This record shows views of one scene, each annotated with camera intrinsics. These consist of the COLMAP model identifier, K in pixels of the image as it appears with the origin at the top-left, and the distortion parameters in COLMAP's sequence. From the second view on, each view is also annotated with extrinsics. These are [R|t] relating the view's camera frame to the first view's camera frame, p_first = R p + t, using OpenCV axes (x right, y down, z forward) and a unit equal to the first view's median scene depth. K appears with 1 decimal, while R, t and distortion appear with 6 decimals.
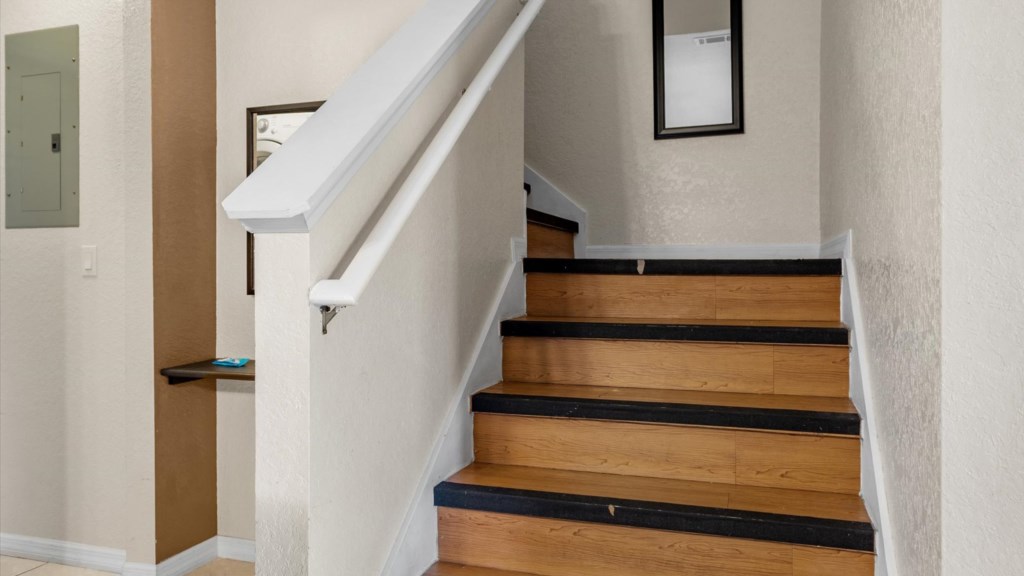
lens RADIAL K [[742.7, 0, 512.0], [0, 742.7, 278.9], [0, 0, 1]] dist [0.011028, 0.002382]
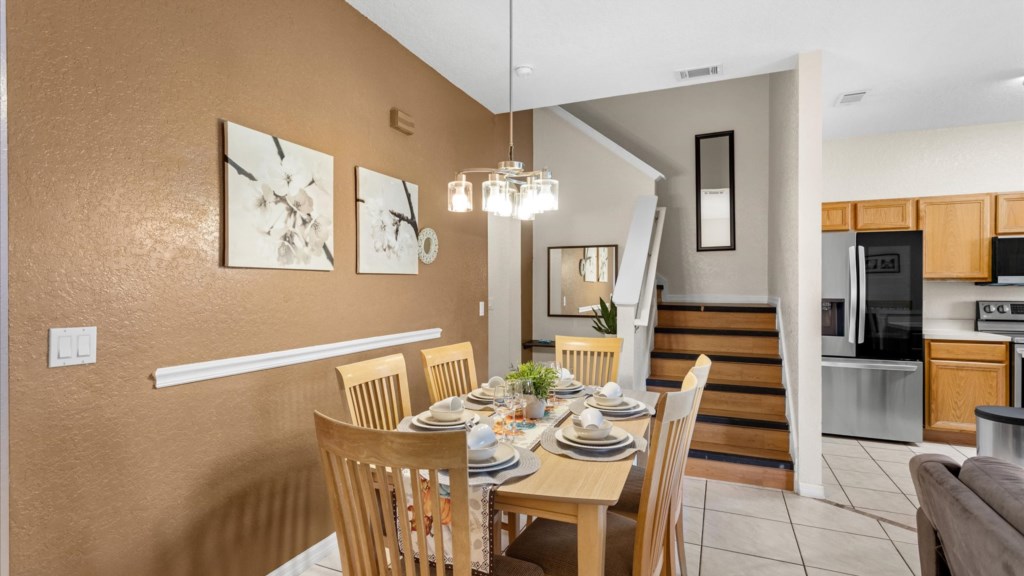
lens RADIAL K [[491.0, 0, 511.4], [0, 491.0, 290.4], [0, 0, 1]] dist [-0.001438, 0.000155]
pose [[0.996839, 0.002190, -0.079413, -0.420700], [-0.002168, 0.999998, 0.000360, -0.088552], [0.079414, -0.000187, 0.996842, -0.956308]]
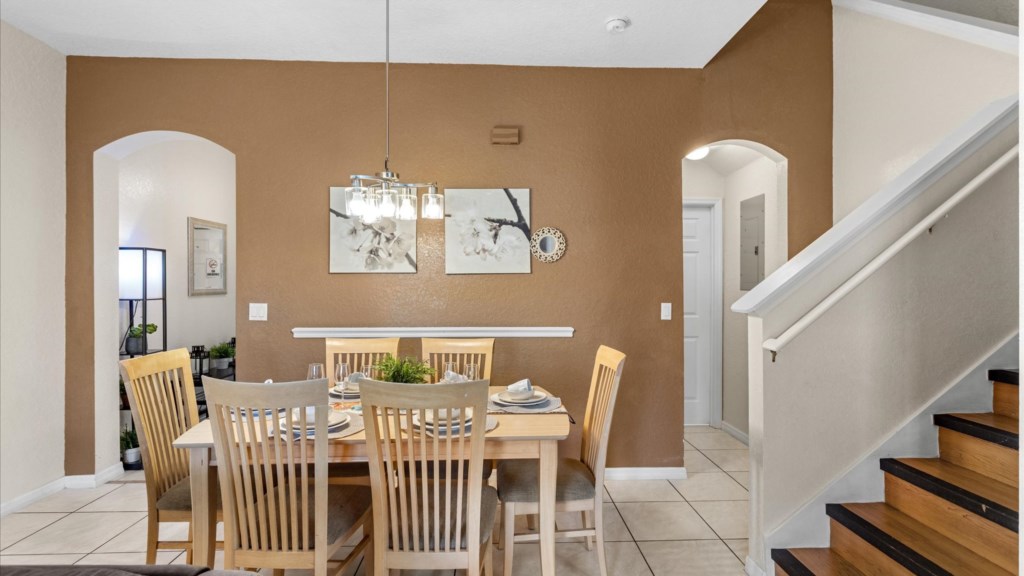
lens RADIAL K [[491.0, 0, 506.9], [0, 491.0, 283.6], [0, 0, 1]] dist [-0.001438, 0.000155]
pose [[0.355574, 0.001683, -0.934647, 0.532445], [-0.007922, 0.999968, -0.001214, -0.098860], [0.934614, 0.007836, 0.355576, -0.188167]]
